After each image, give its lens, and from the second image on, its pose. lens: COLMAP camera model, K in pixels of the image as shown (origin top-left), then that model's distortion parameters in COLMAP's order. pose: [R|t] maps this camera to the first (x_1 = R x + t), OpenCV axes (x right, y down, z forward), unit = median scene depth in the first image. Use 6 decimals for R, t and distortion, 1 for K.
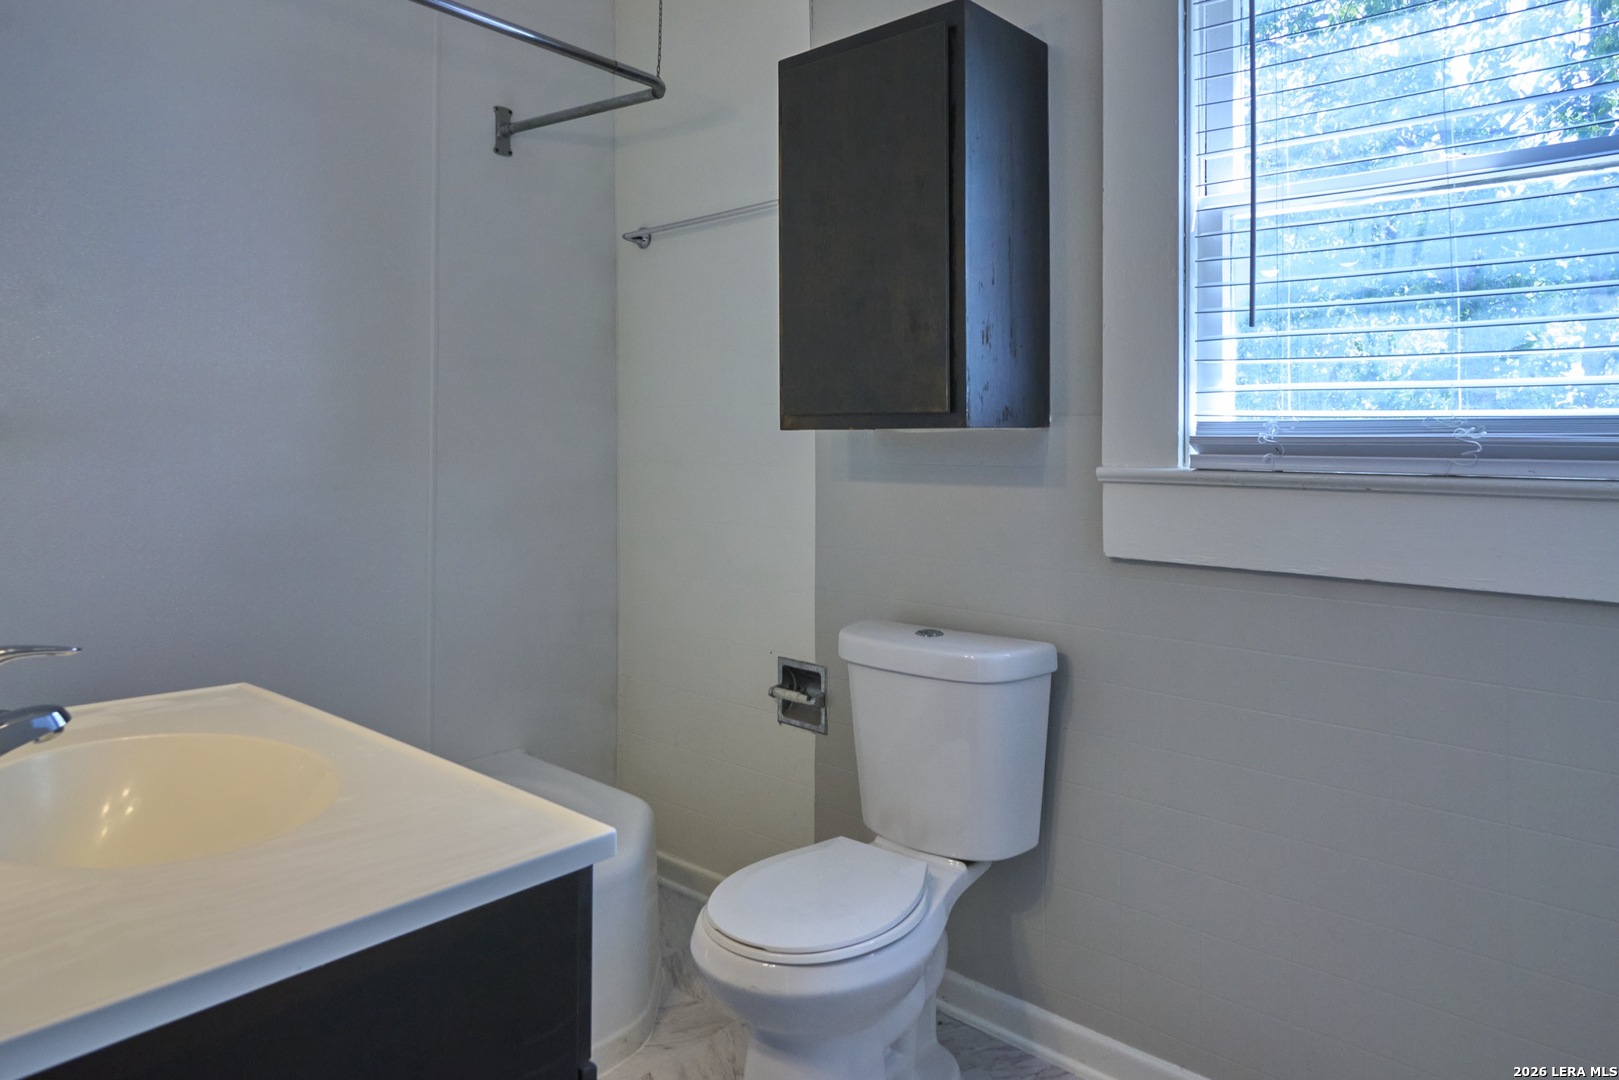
lens RADIAL K [[979.6, 0, 814.9], [0, 979.6, 558.7], [0, 0, 1]] dist [0.015994, -0.021622]
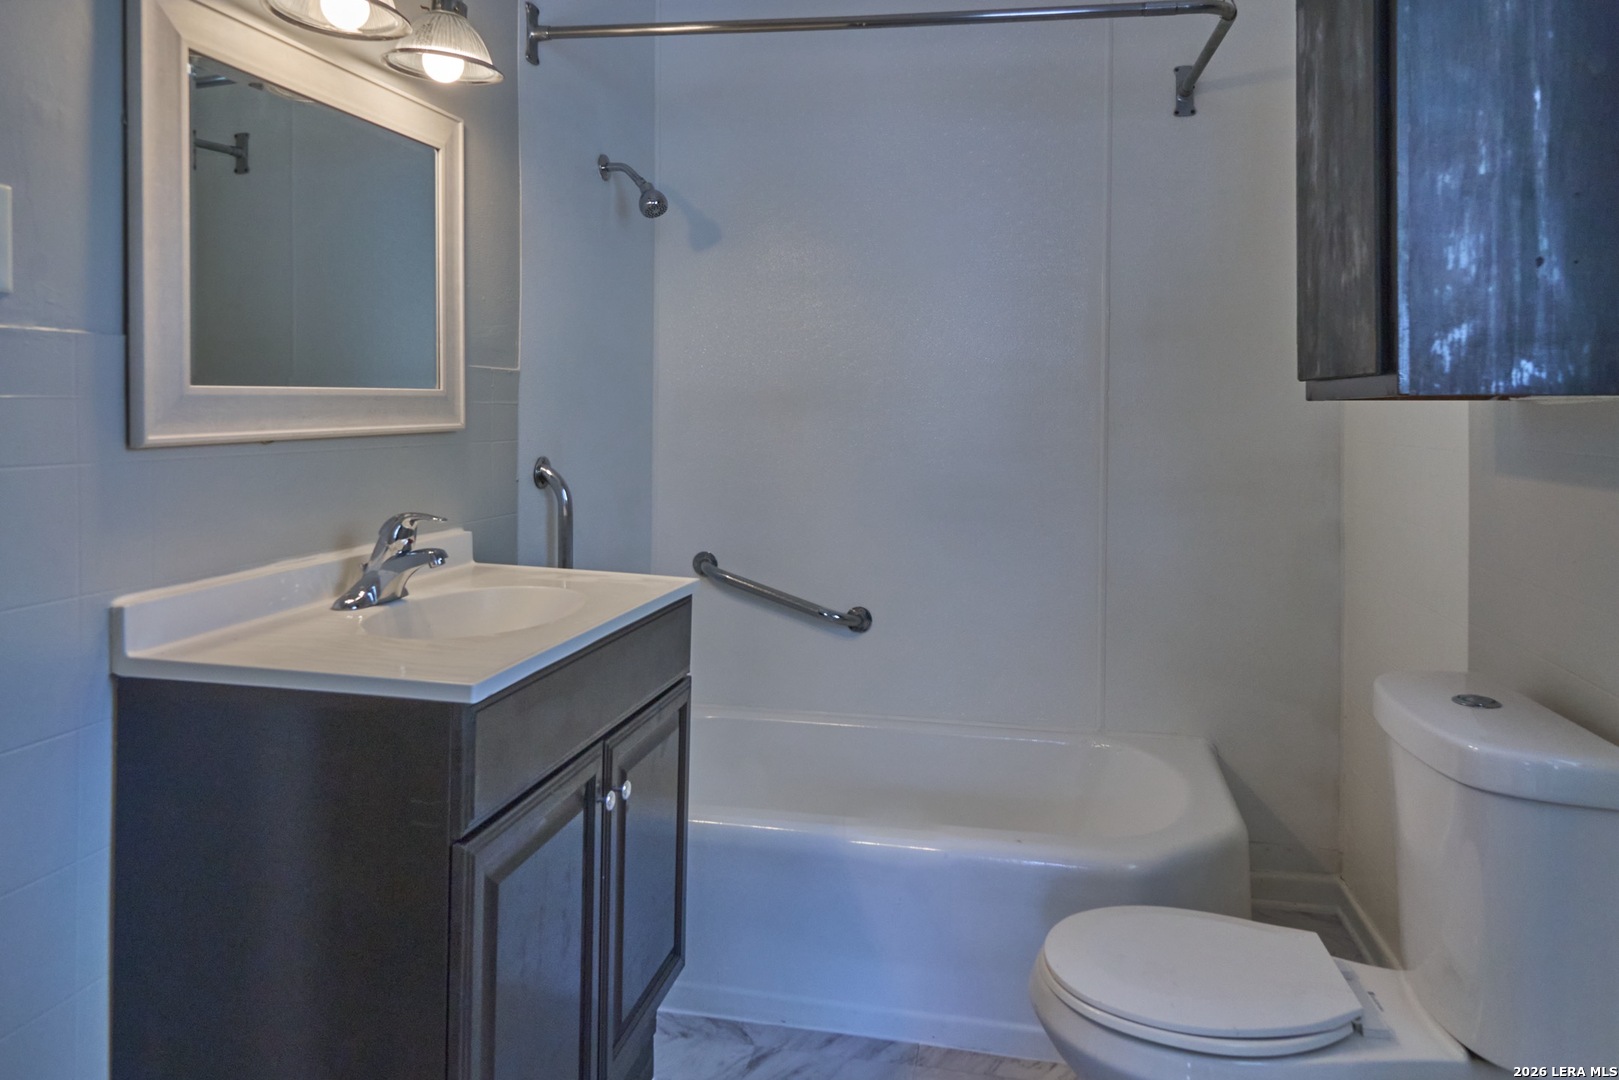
lens RADIAL K [[979.6, 0, 814.9], [0, 979.6, 558.7], [0, 0, 1]] dist [0.015994, -0.021622]
pose [[0.503720, 0.136834, -0.852961, 0.451005], [-0.119105, 0.988947, 0.088311, -0.027530], [0.855617, 0.057108, 0.514450, 0.258303]]
